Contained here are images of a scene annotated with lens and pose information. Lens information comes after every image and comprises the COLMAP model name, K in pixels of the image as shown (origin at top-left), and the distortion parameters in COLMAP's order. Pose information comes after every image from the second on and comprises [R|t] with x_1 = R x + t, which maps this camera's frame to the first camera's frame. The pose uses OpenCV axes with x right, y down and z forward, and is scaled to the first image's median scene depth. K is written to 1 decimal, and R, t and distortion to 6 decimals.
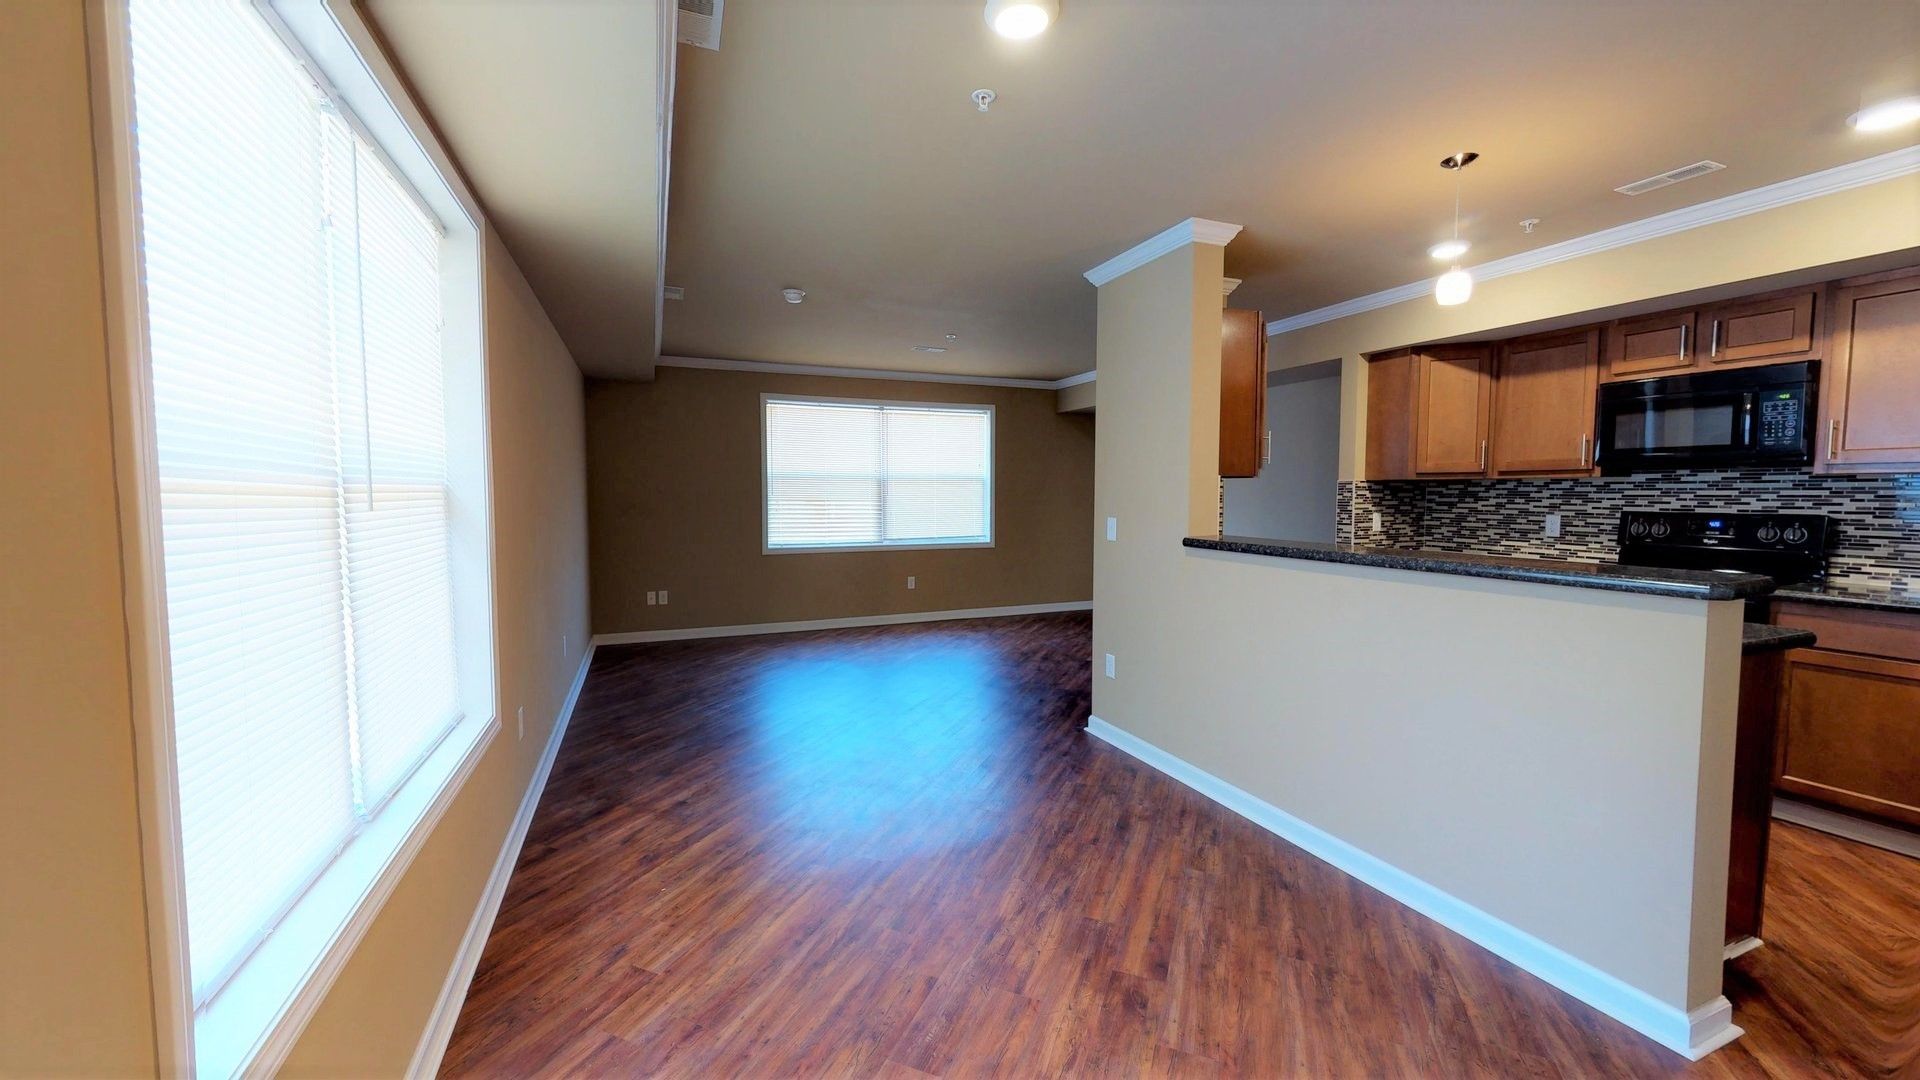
lens RADIAL K [[735.4, 0, 960.0], [0, 735.4, 540.0], [0, 0, 1]] dist [0.001225, 0.000226]
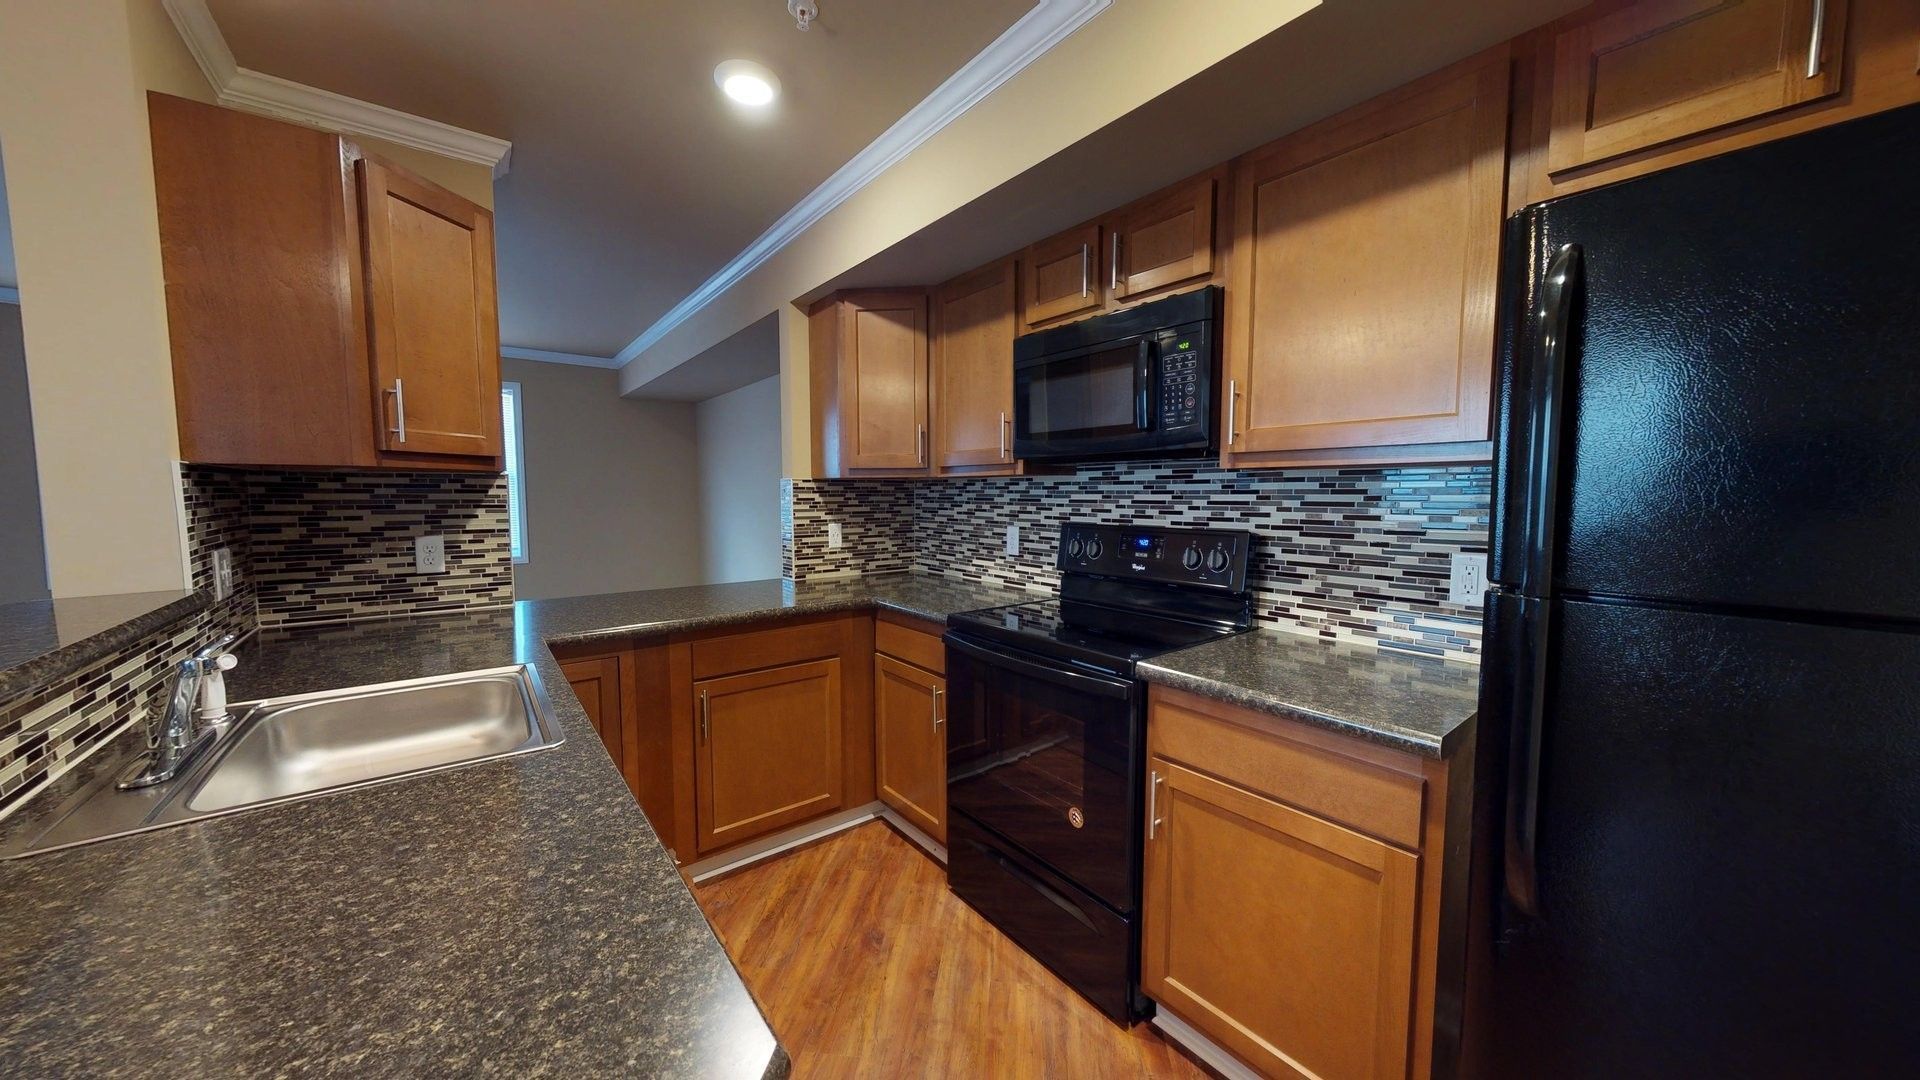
lens RADIAL K [[640.0, 0, 960.0], [0, 640.0, 540.0], [0, 0, 1]] dist [0.002449, 0.000024]
pose [[0.960256, -0.018211, 0.278526, 0.648222], [0.016243, 0.999824, 0.009373, -0.030427], [-0.278648, -0.004477, 0.960383, 0.437009]]
